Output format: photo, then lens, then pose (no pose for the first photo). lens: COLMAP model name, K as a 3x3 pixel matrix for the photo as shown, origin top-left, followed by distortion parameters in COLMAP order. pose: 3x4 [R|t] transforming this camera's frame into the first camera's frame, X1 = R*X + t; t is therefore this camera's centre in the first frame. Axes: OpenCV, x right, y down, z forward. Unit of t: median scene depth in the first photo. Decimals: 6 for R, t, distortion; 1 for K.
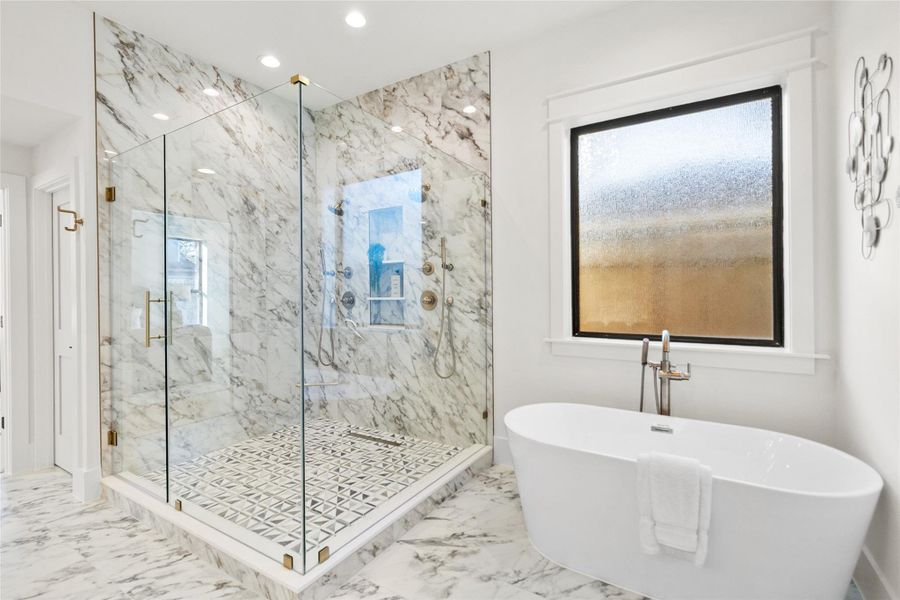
lens RADIAL K [[413.0, 0, 447.2], [0, 413.0, 292.7], [0, 0, 1]] dist [0.002191, 0.000985]
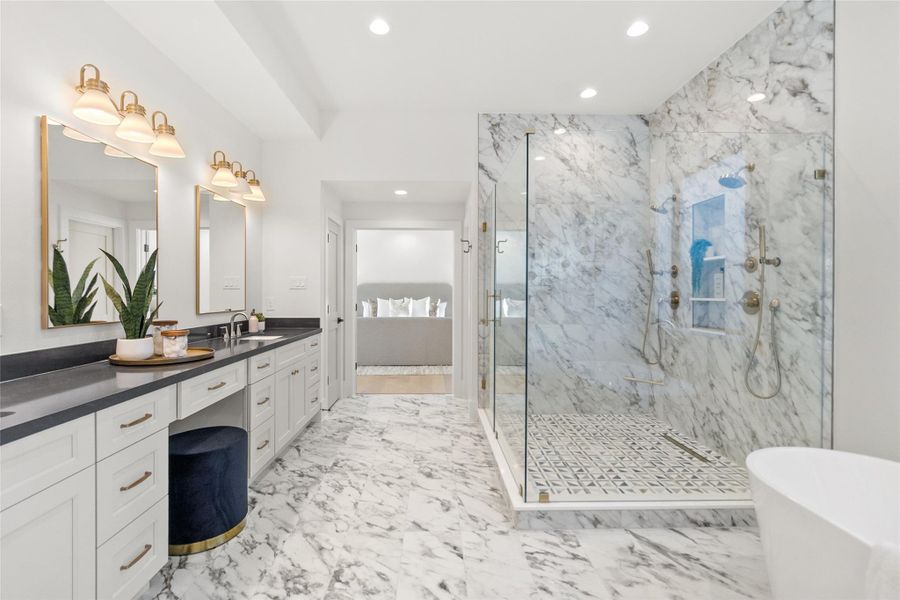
lens RADIAL K [[413.0, 0, 447.2], [0, 413.0, 292.7], [0, 0, 1]] dist [0.002191, 0.000985]
pose [[0.552727, 0.011909, -0.833277, 0.324294], [-0.009312, 0.999924, 0.008114, -0.002629], [0.833310, 0.003275, 0.552796, 0.025814]]
